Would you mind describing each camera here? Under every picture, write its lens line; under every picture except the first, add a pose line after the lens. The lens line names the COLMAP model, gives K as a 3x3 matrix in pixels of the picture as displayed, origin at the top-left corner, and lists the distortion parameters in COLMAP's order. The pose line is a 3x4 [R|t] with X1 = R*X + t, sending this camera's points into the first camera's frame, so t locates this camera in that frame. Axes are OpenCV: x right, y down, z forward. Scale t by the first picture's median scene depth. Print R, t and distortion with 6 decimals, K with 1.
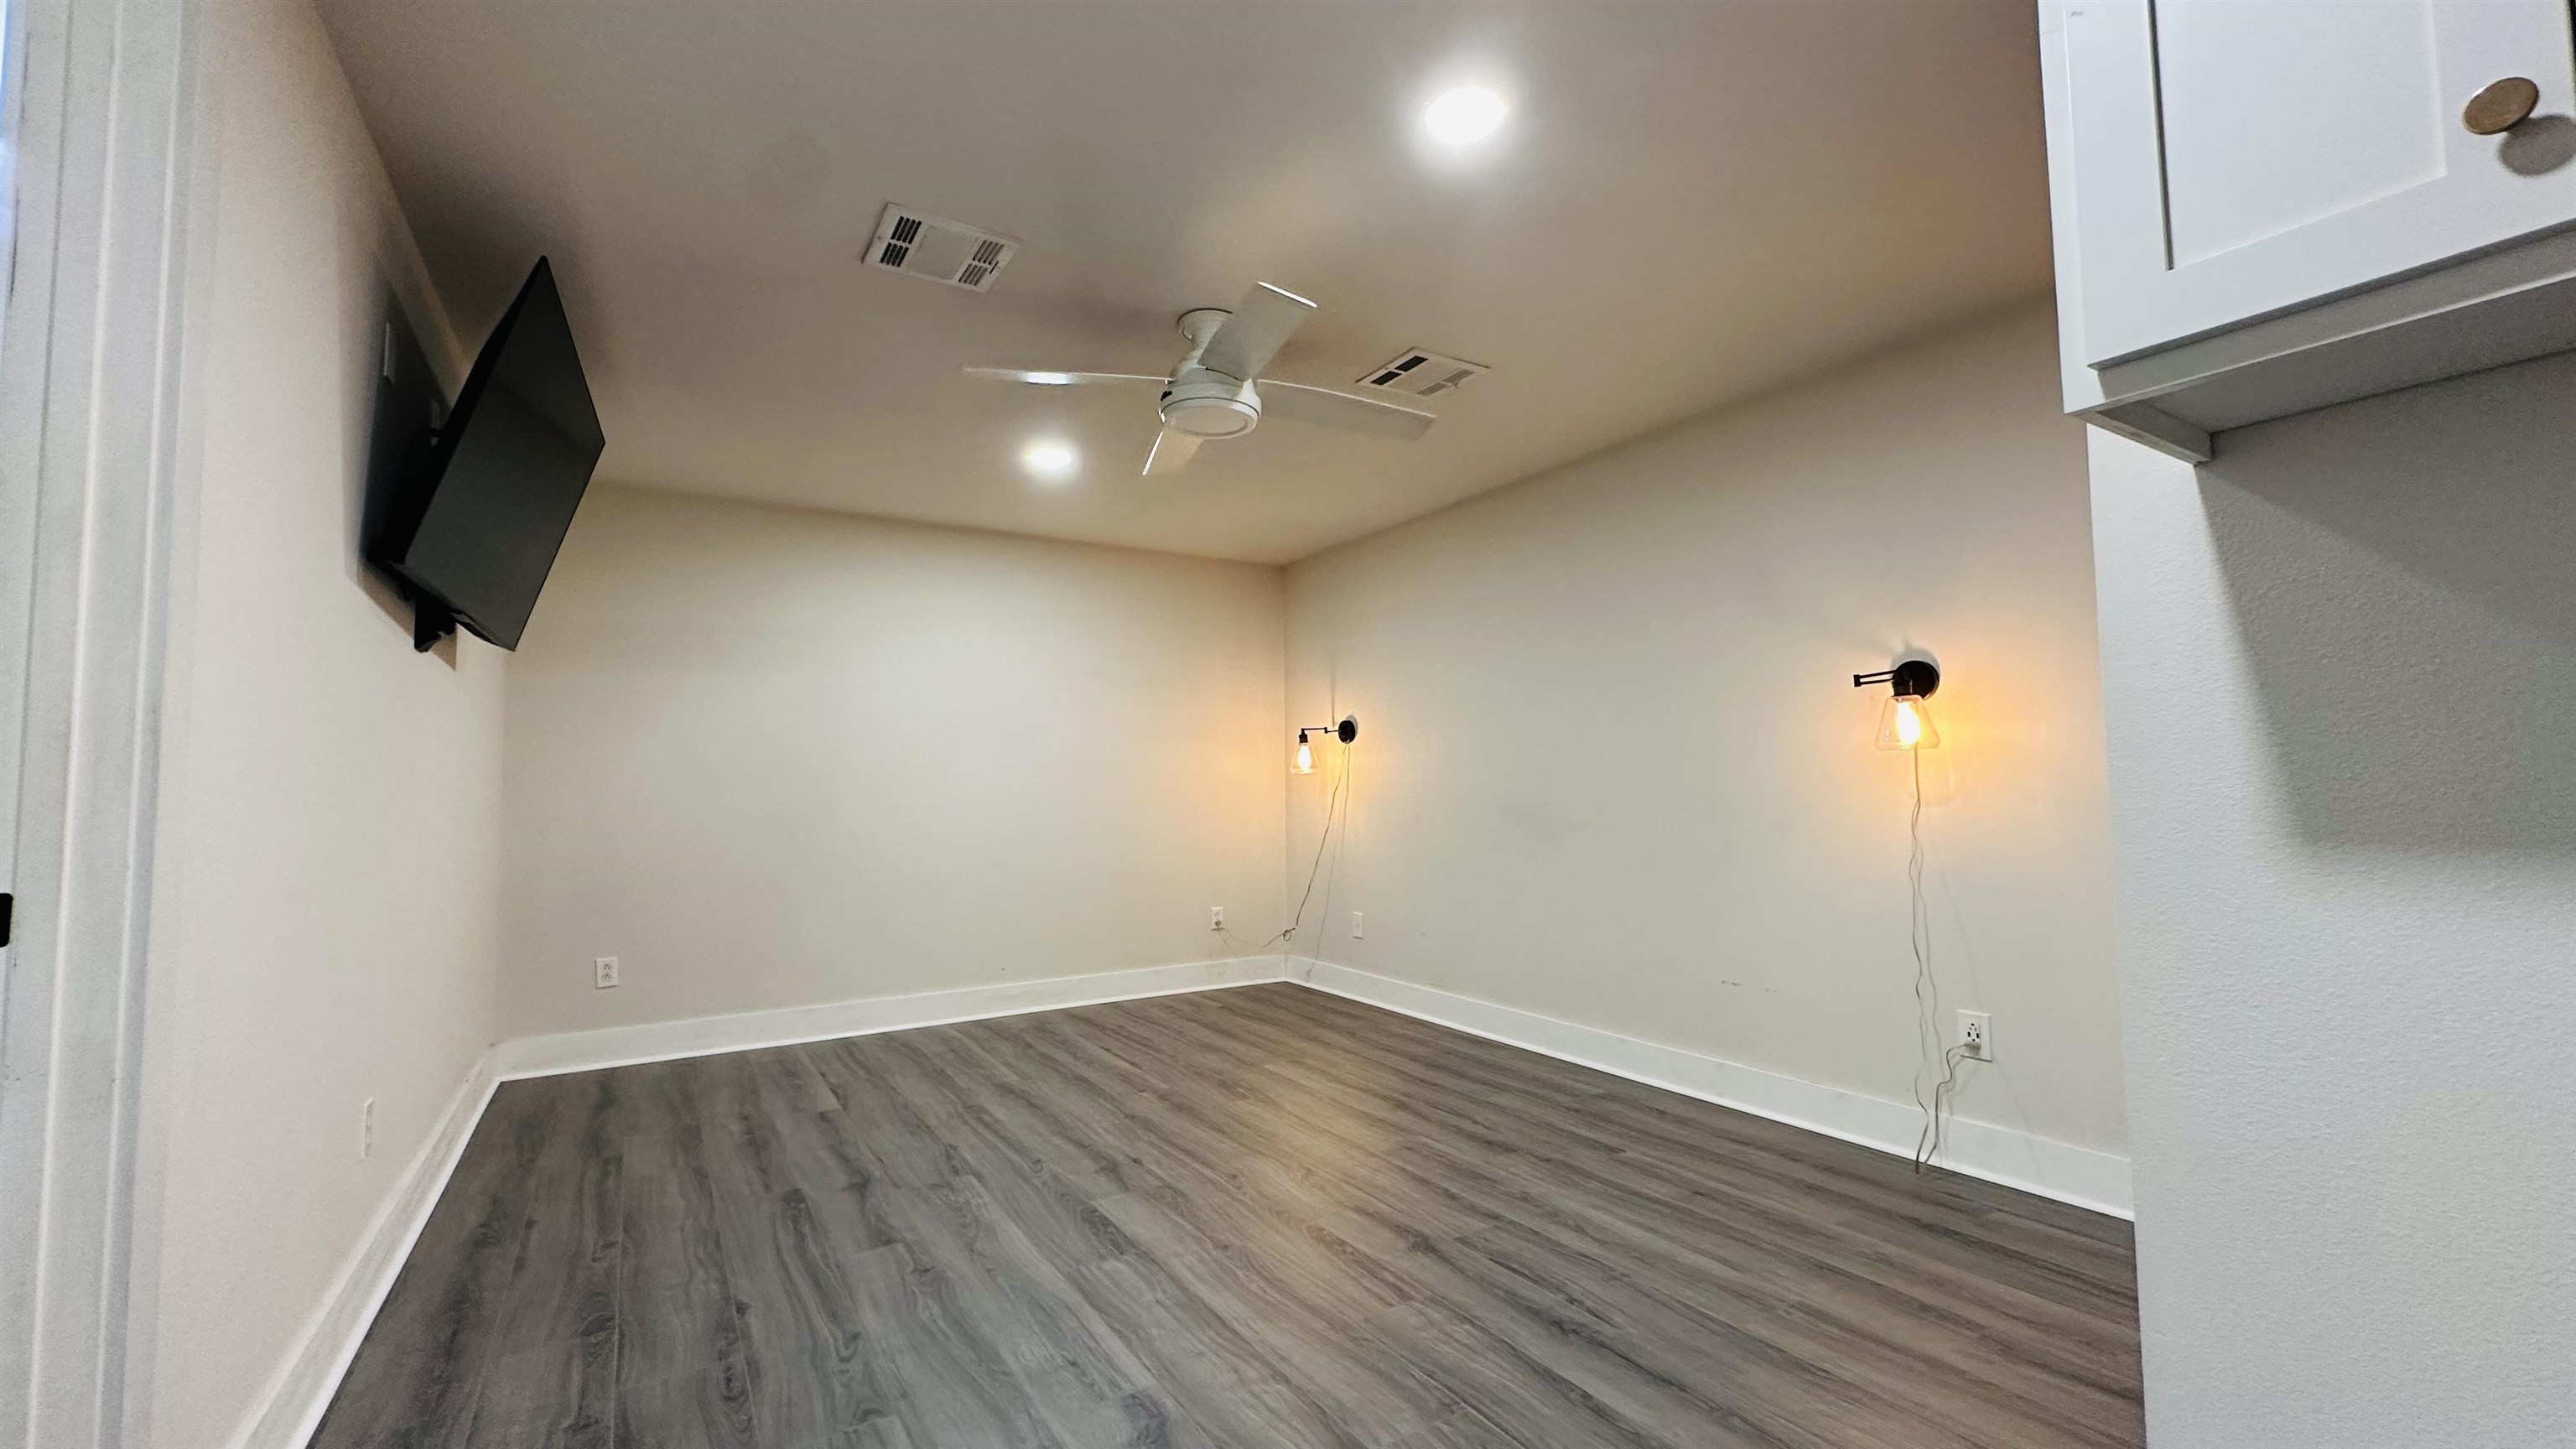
lens RADIAL K [[1027.7, 0, 1285.2], [0, 1027.7, 727.3], [0, 0, 1]] dist [-0.002775, -0.000104]
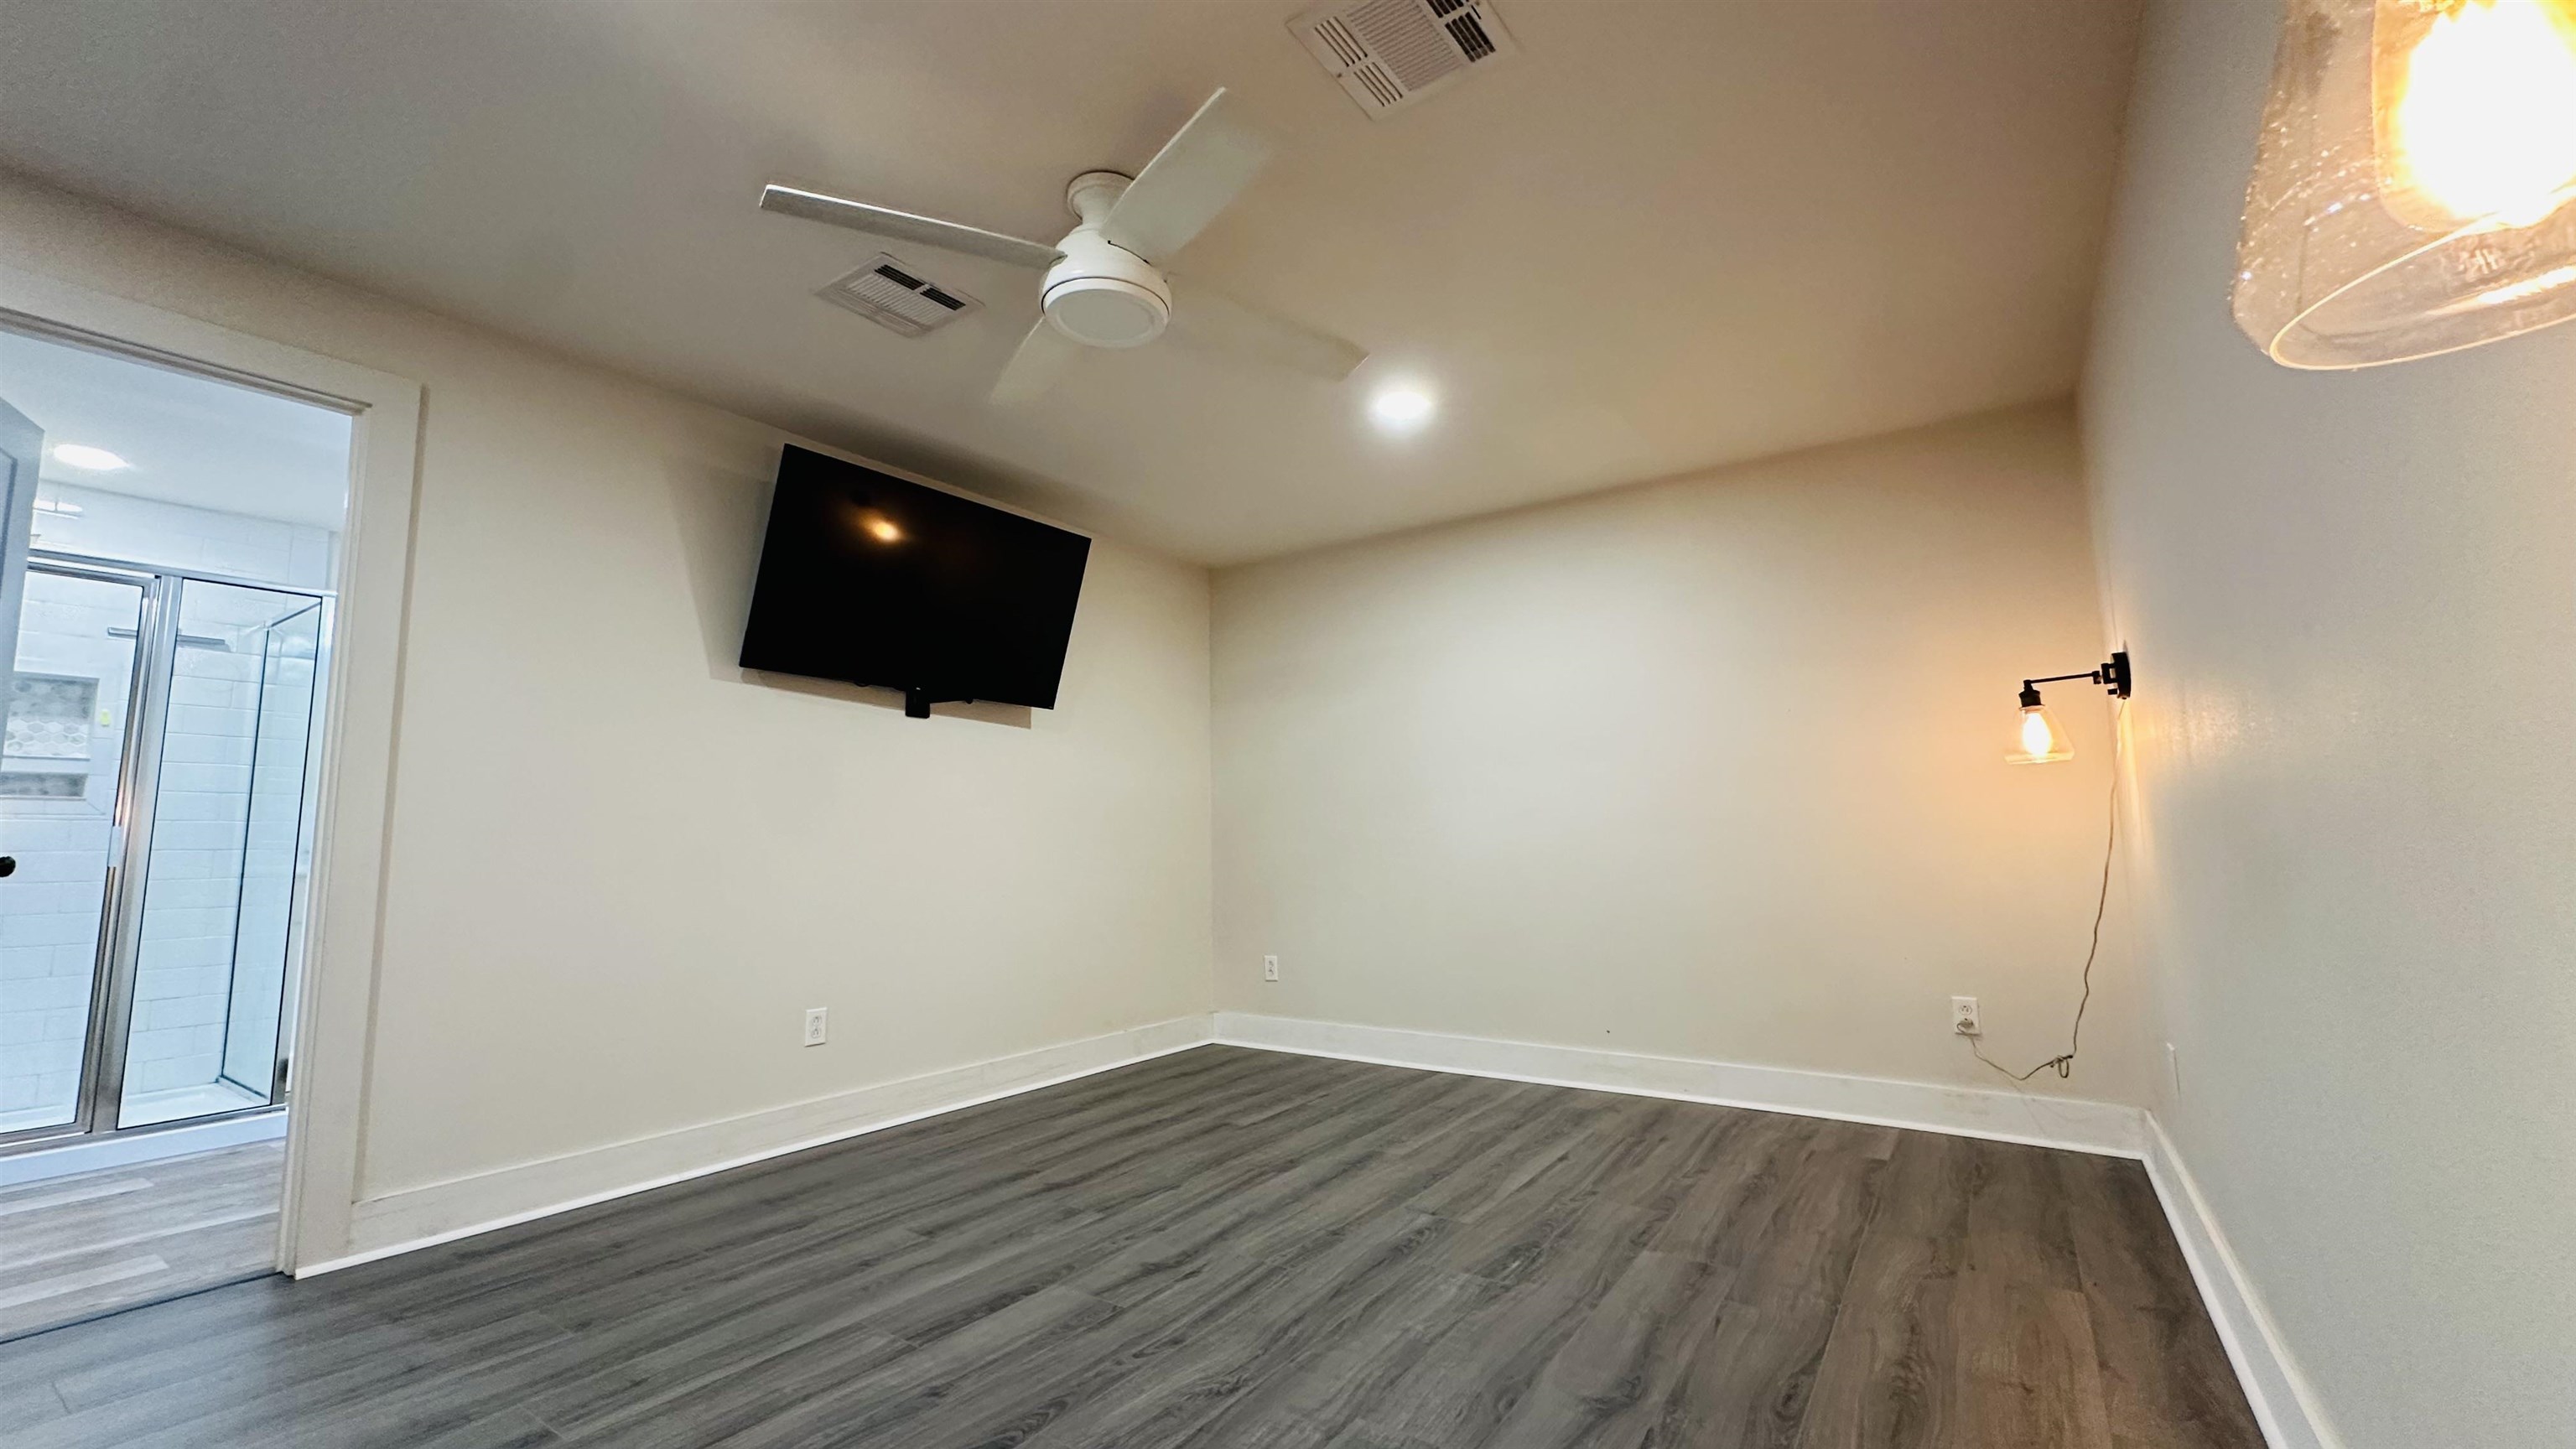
lens RADIAL K [[1027.7, 0, 1286.6], [0, 1027.7, 729.4], [0, 0, 1]] dist [-0.002775, -0.000104]
pose [[0.399991, -0.091773, -0.911913, 0.613633], [0.061289, 0.995425, -0.073294, 0.074193], [0.914467, -0.026573, 0.403786, 0.751395]]
